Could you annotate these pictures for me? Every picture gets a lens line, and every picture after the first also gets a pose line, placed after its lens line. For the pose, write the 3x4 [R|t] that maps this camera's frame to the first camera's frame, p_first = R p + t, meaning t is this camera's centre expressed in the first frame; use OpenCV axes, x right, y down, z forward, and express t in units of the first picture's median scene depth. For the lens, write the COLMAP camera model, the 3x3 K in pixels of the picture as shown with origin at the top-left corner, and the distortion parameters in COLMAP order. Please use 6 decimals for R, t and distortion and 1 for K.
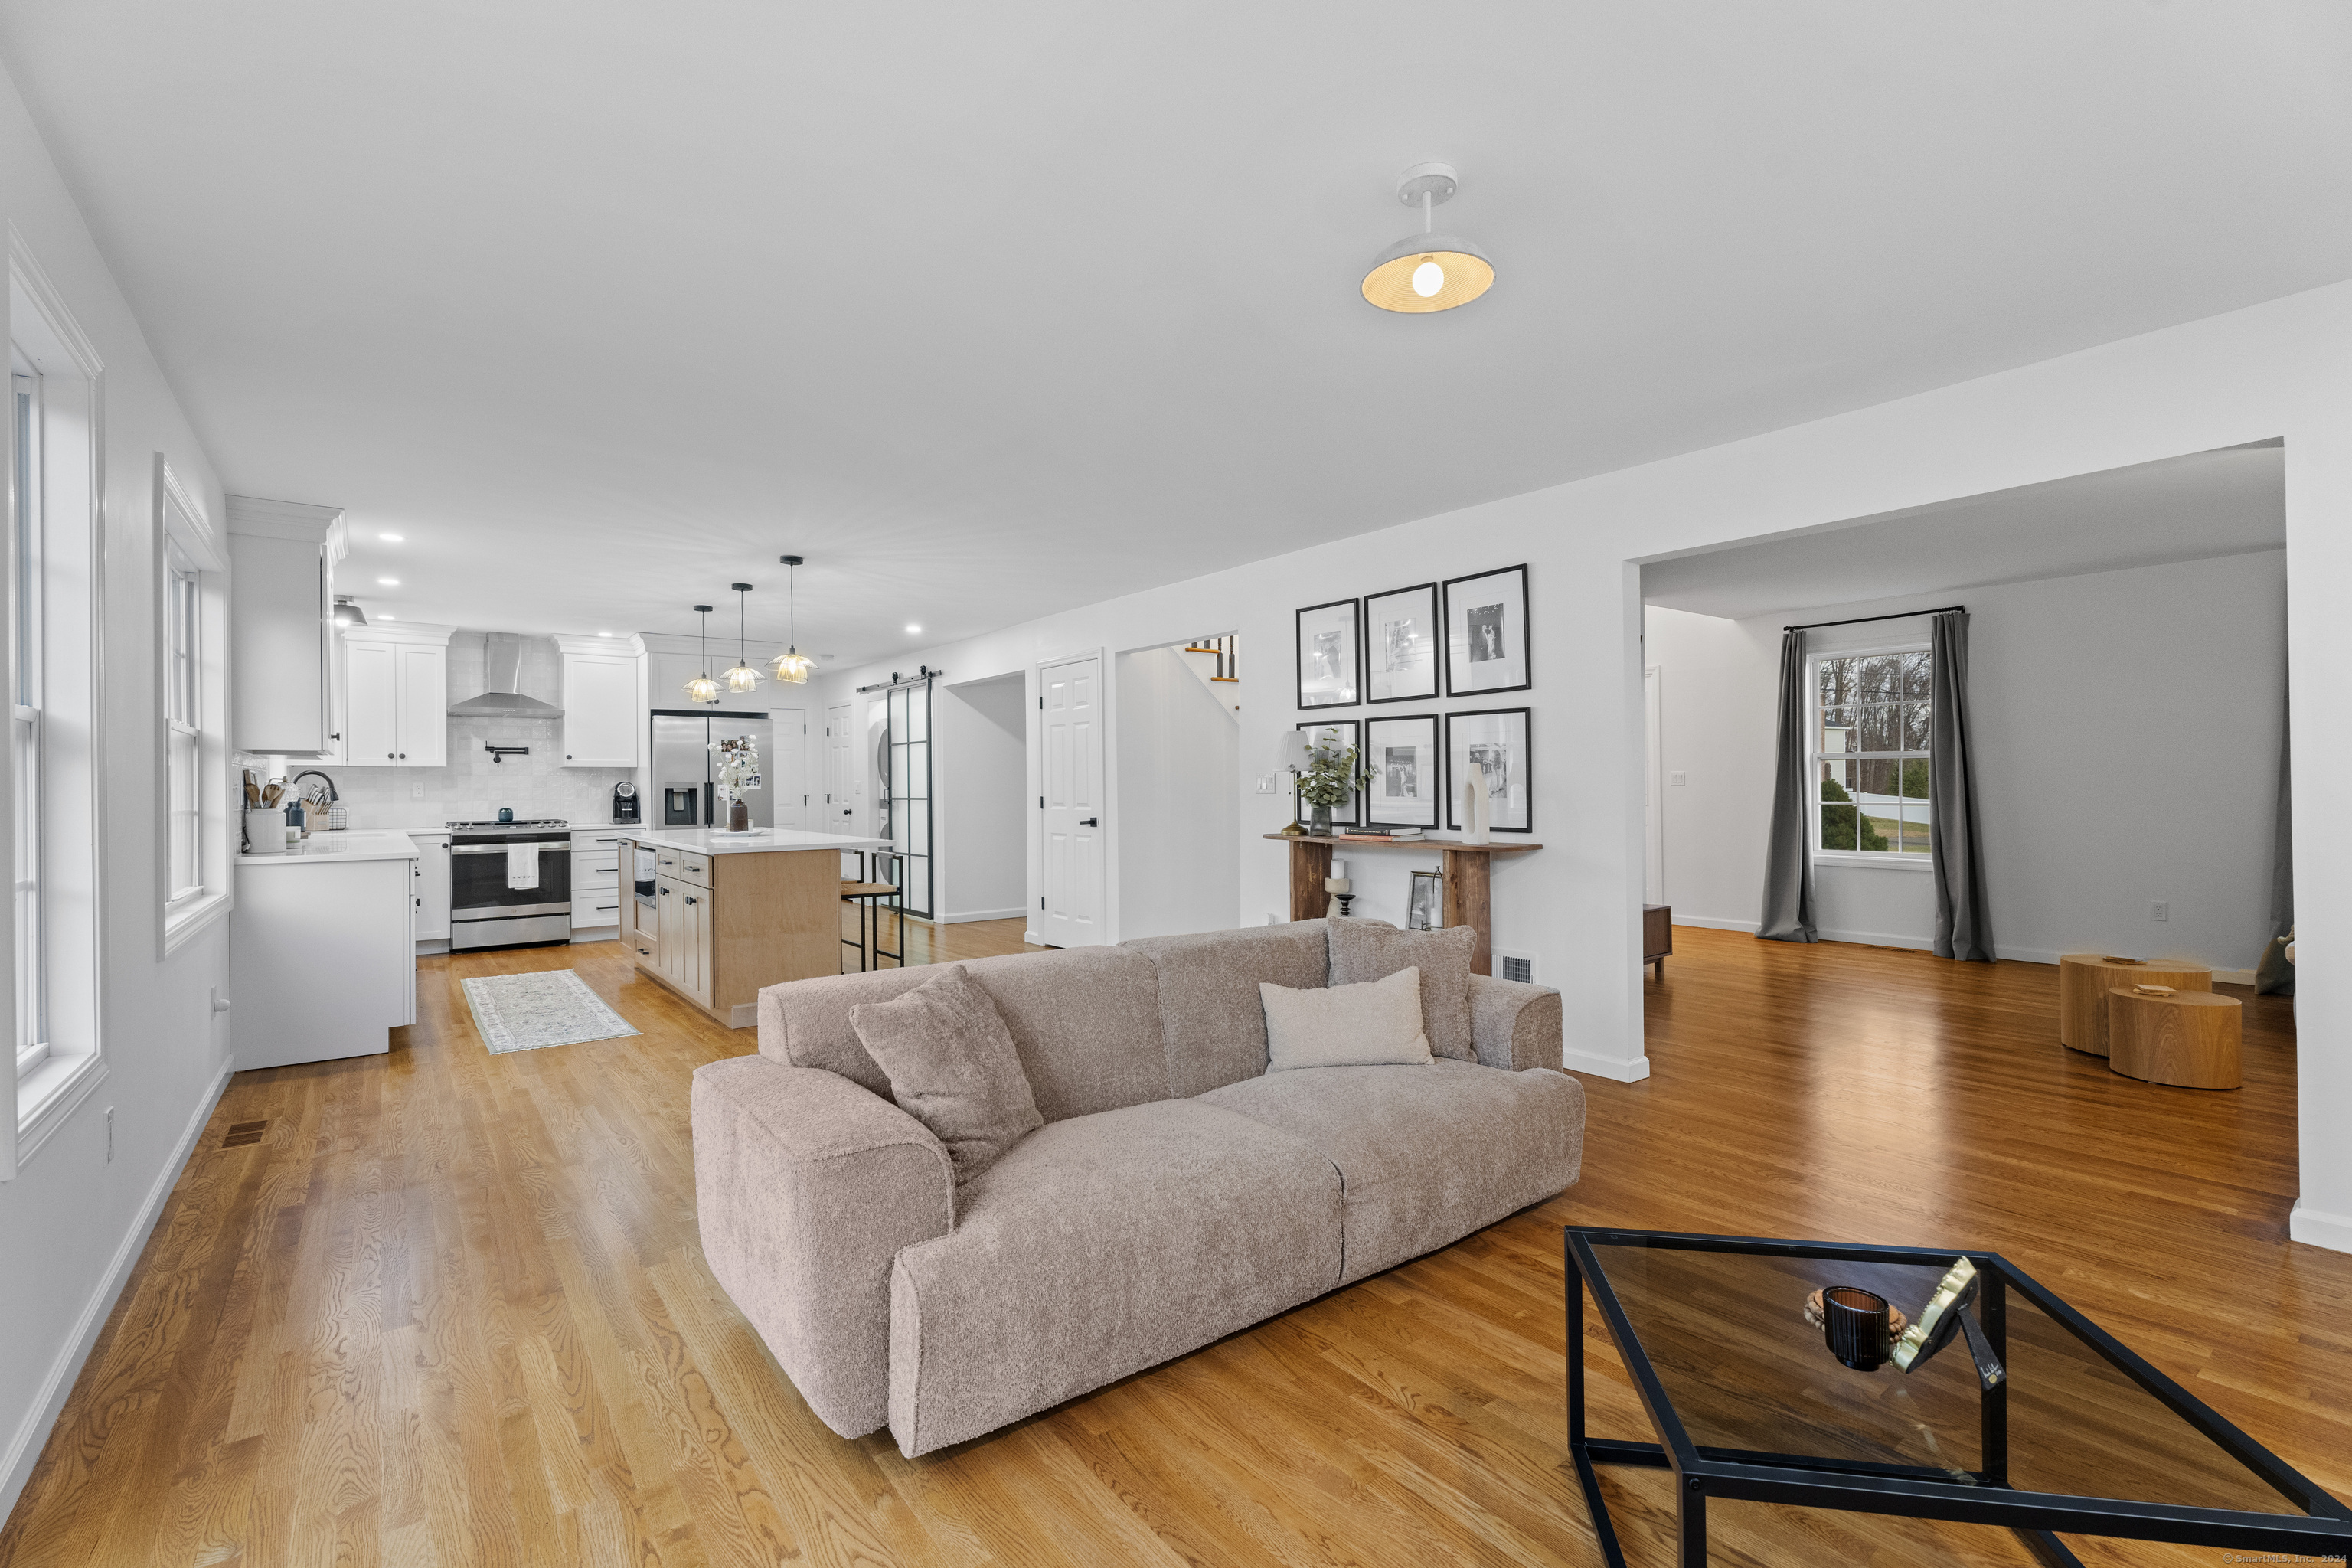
lens RADIAL K [[1039.8, 0, 1173.8], [0, 1039.8, 788.6], [0, 0, 1]] dist [0.001127, -0.000855]
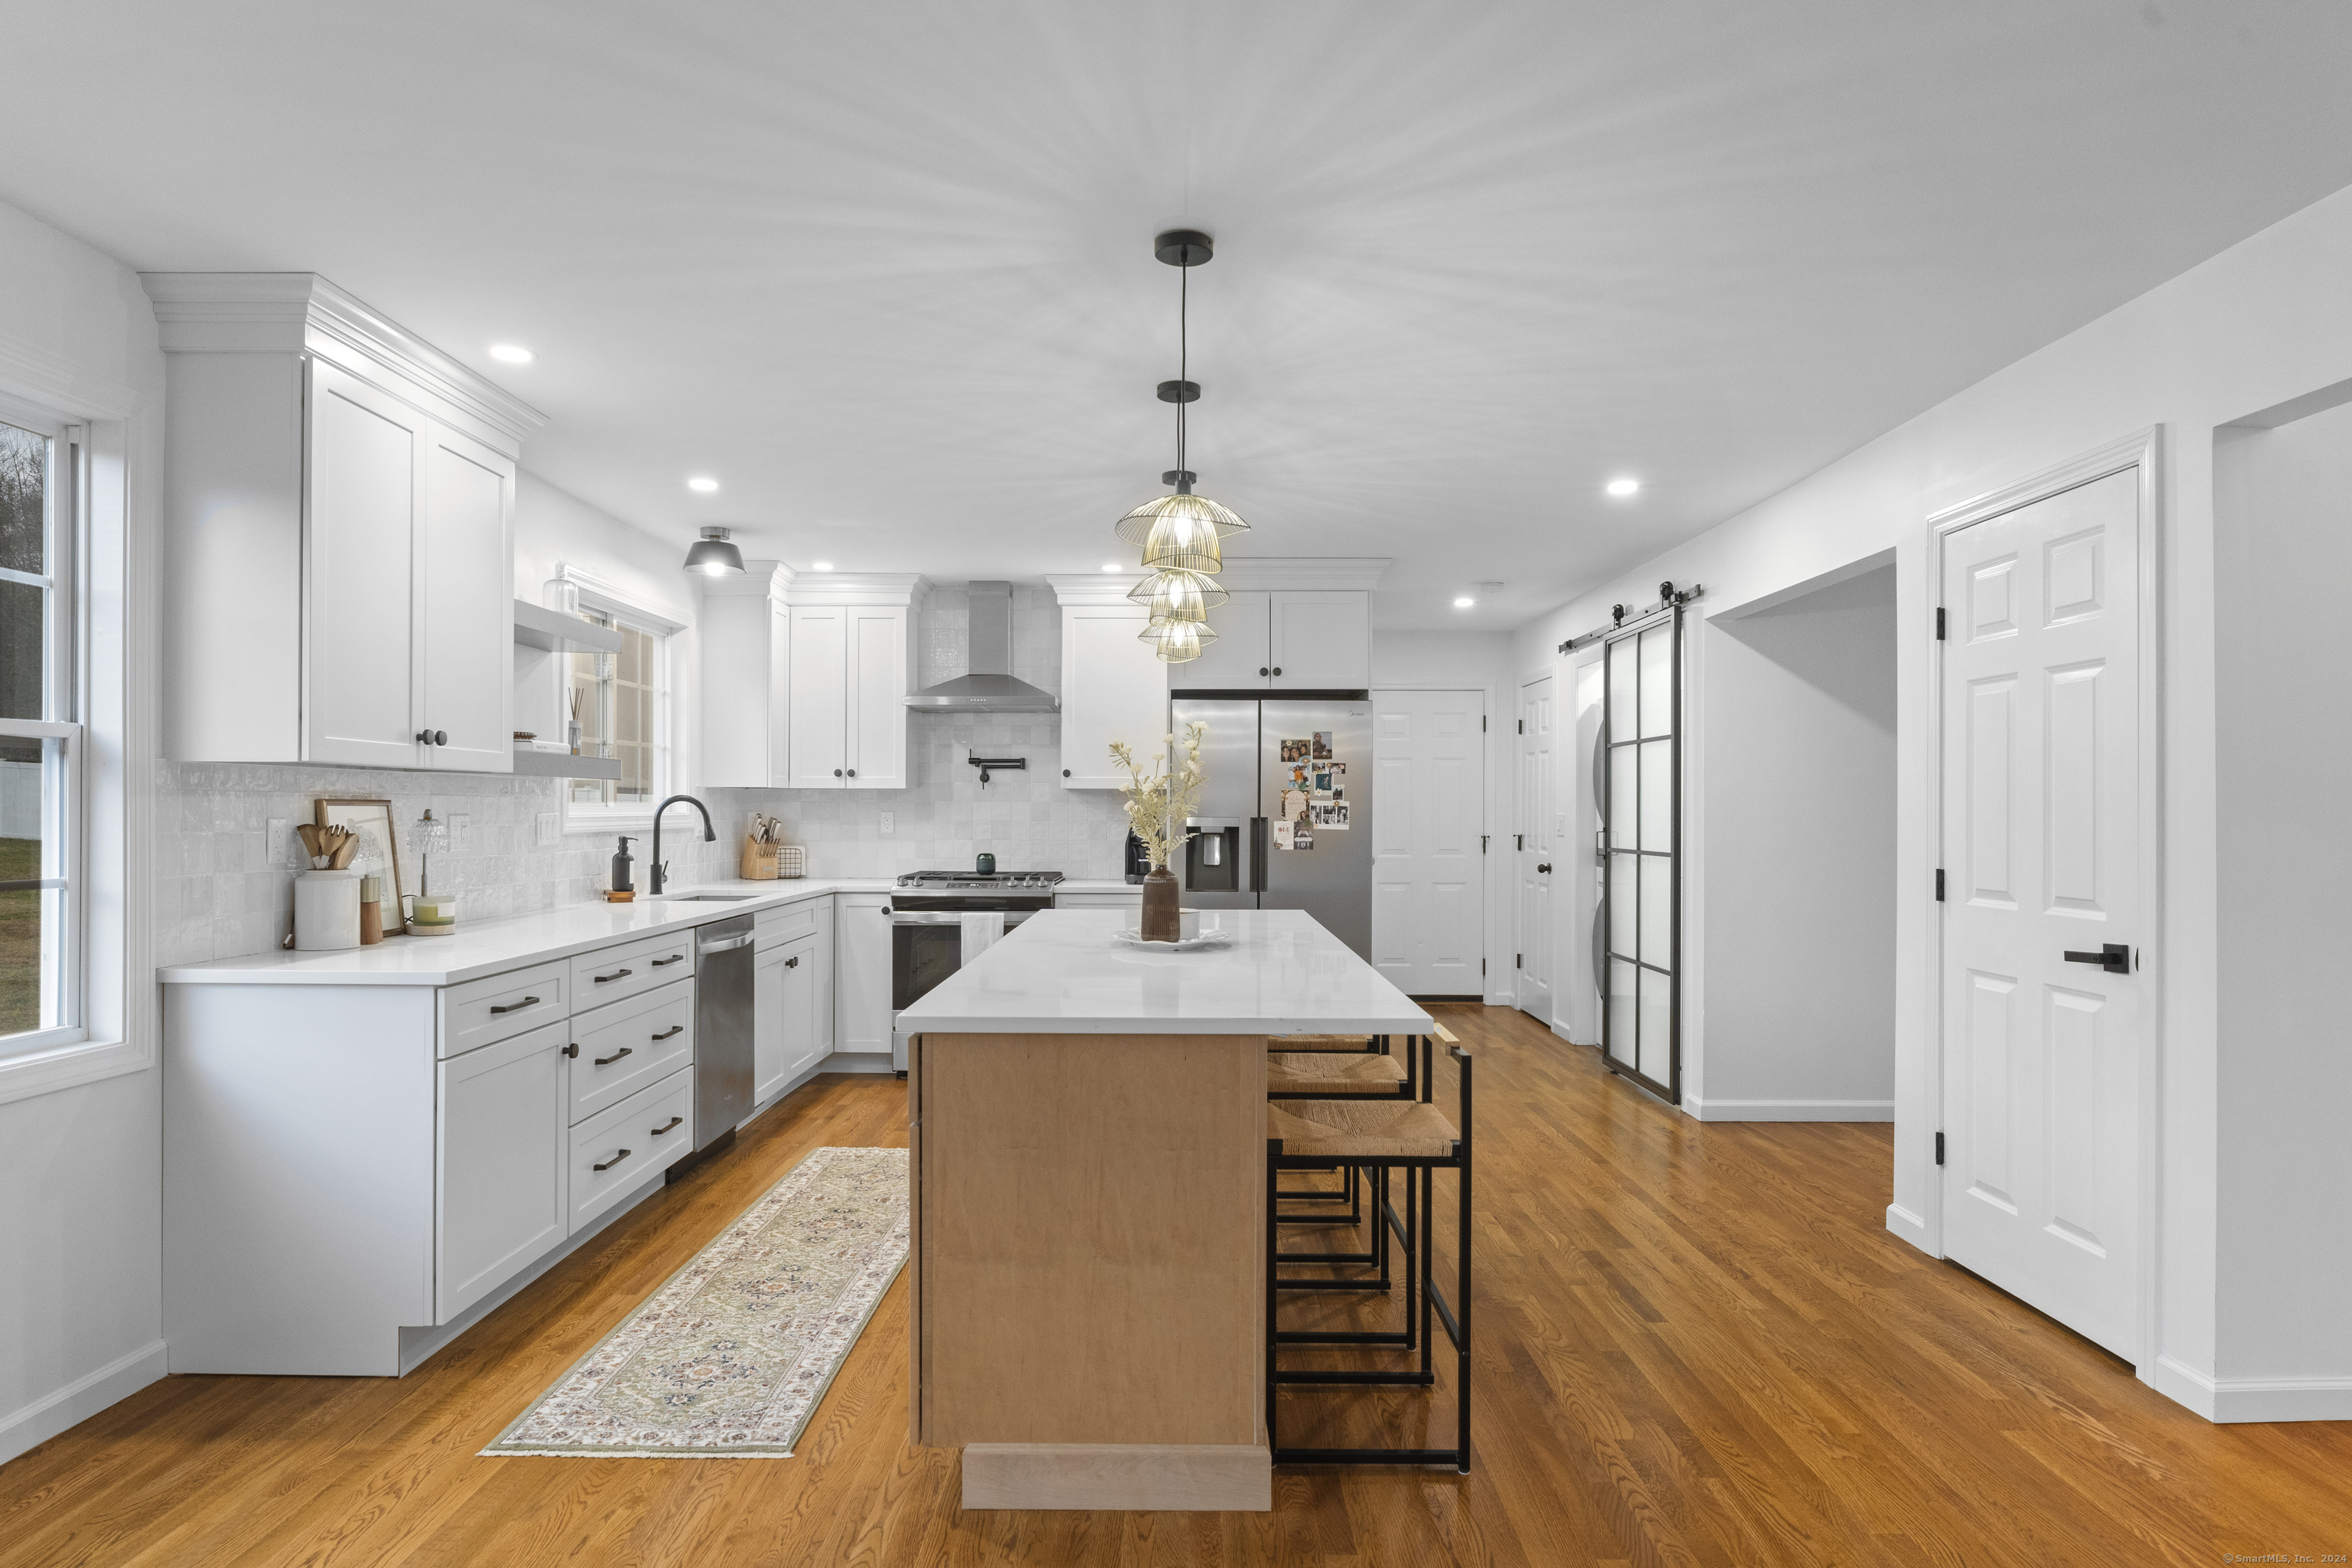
lens RADIAL K [[1321.2, 0, 1167.5], [0, 1321.2, 810.0], [0, 0, 1]] dist [-0.002800, 0.000420]
pose [[0.790827, 0.010928, -0.611943, -0.055515], [-0.011308, 0.999931, 0.003243, -0.012356], [0.611936, 0.004355, 0.790895, 0.448245]]
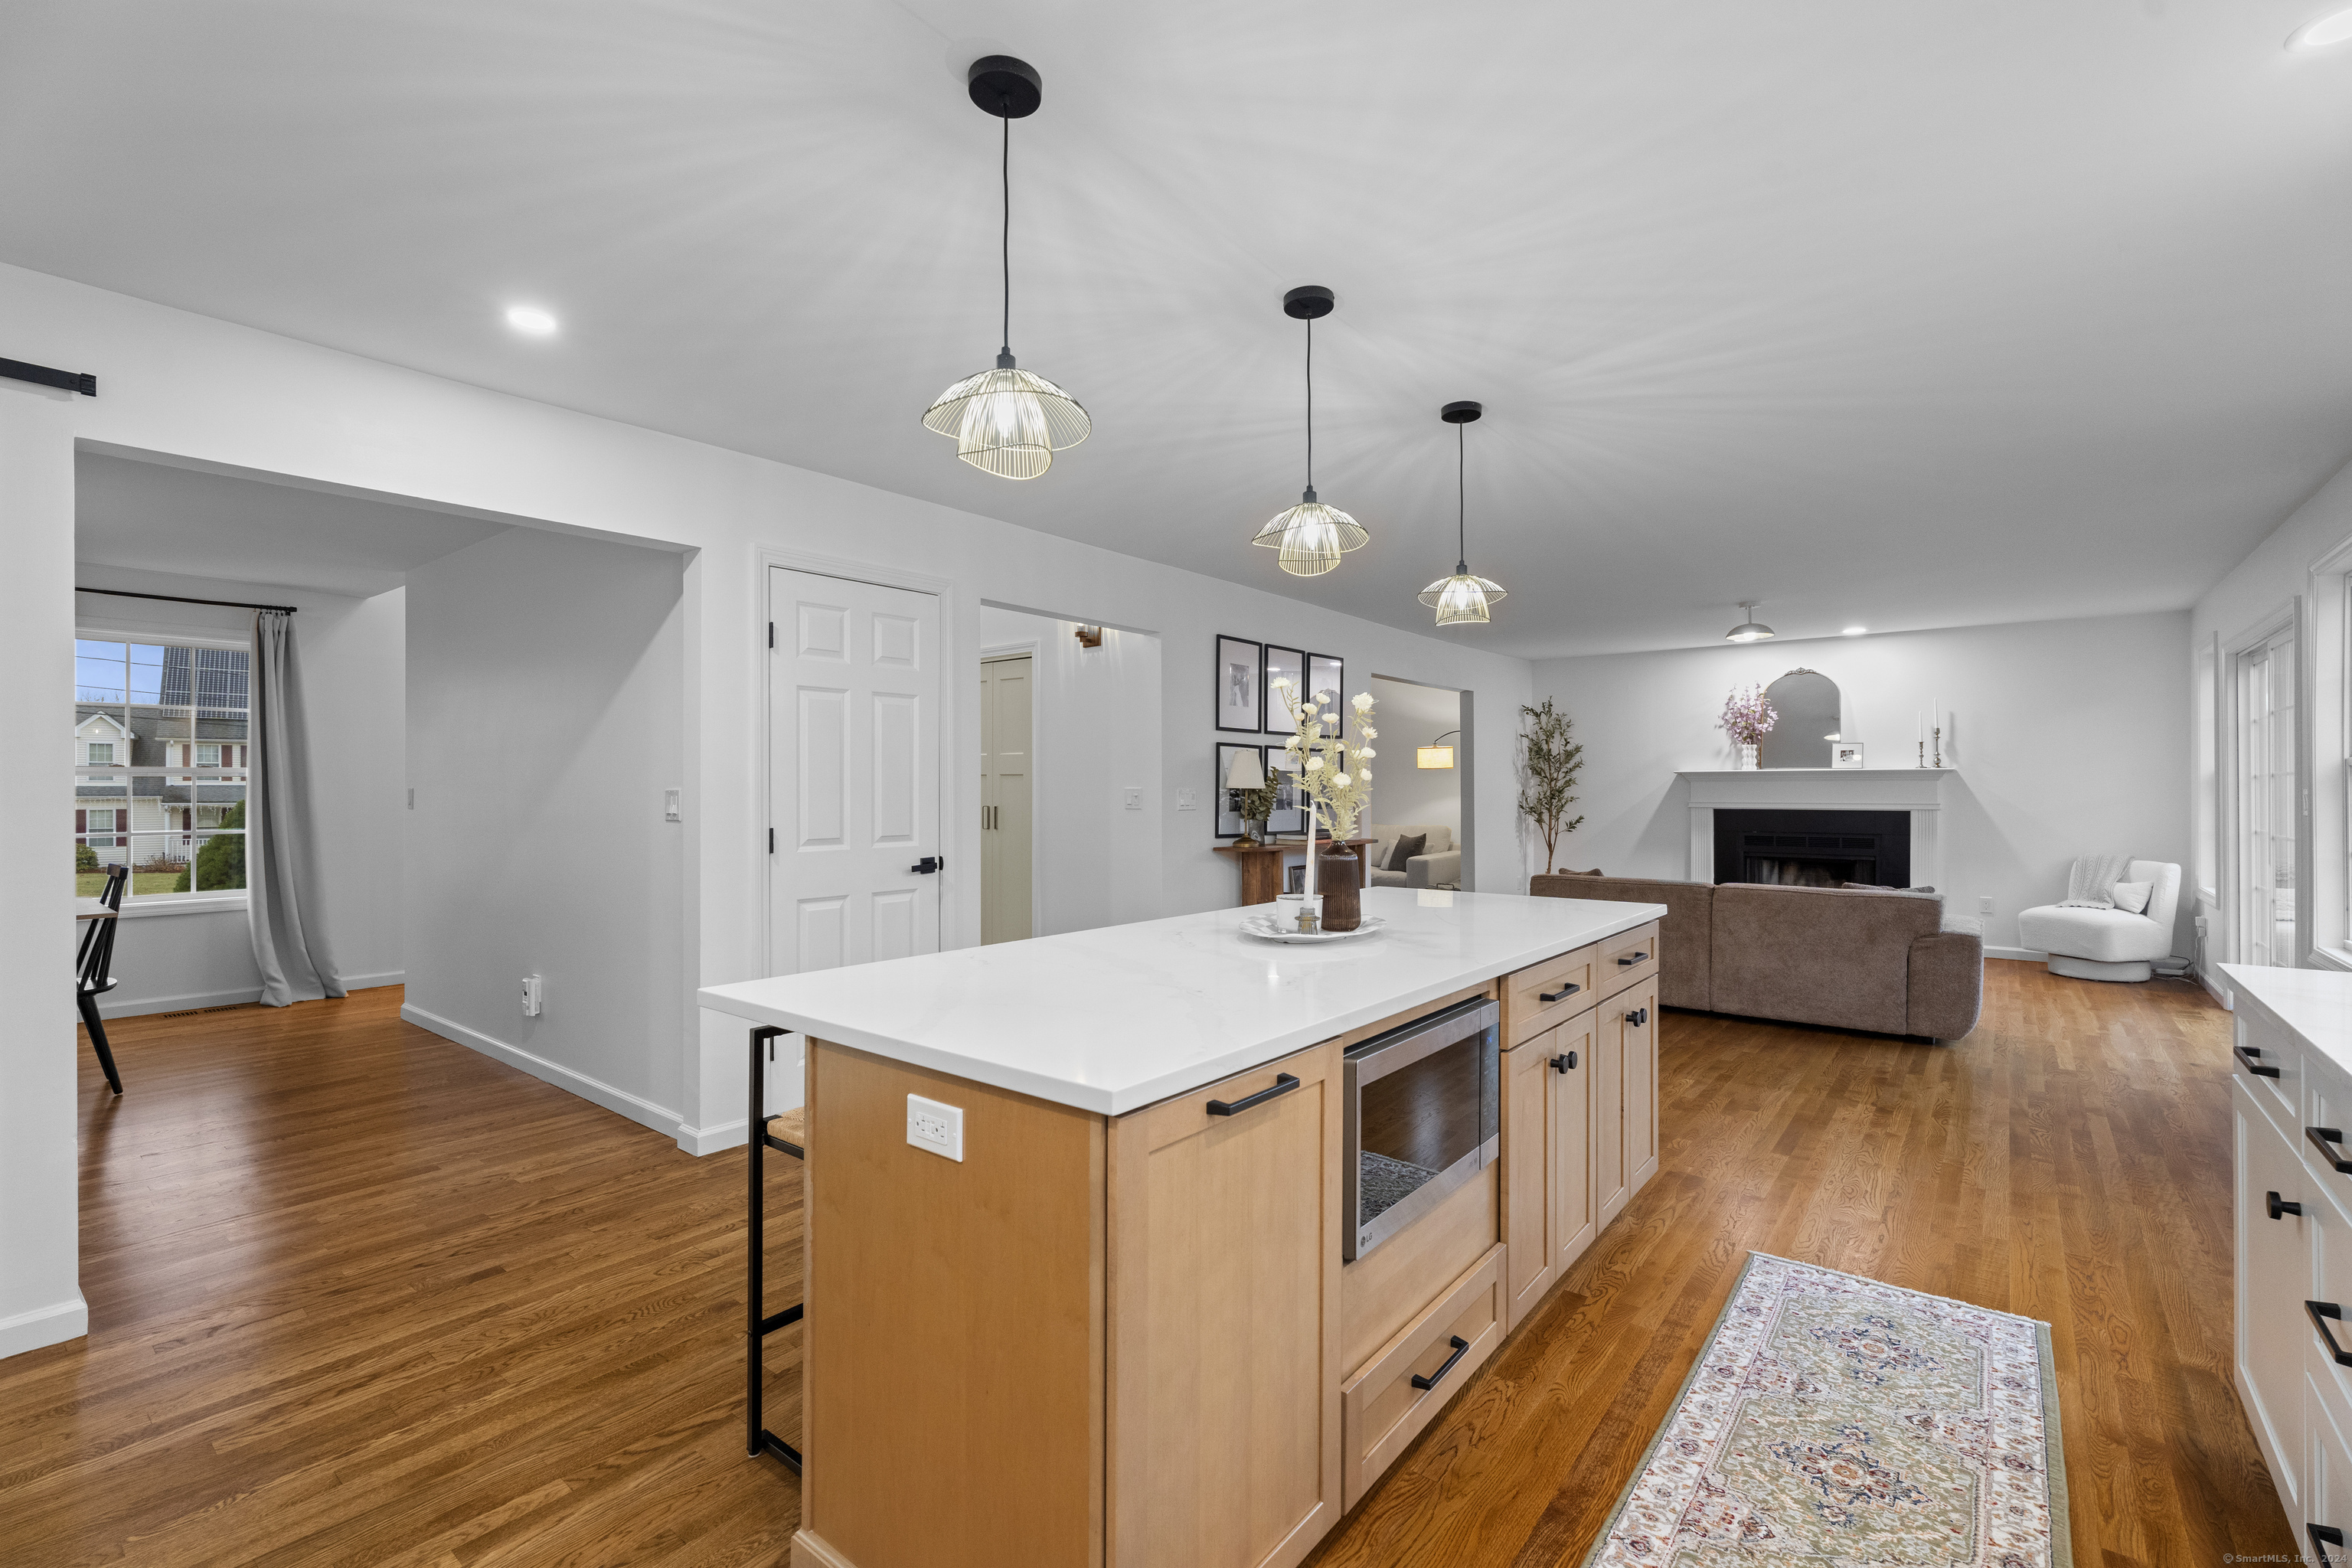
lens RADIAL K [[1039.7, 0, 1168.9], [0, 1039.7, 787.5], [0, 0, 1]] dist [0.001396, 0.000389]
pose [[-0.242196, 0.009397, 0.970182, -0.645316], [0.005646, 0.999950, -0.008276, -0.006237], [-0.970211, 0.003473, -0.242237, 0.944566]]
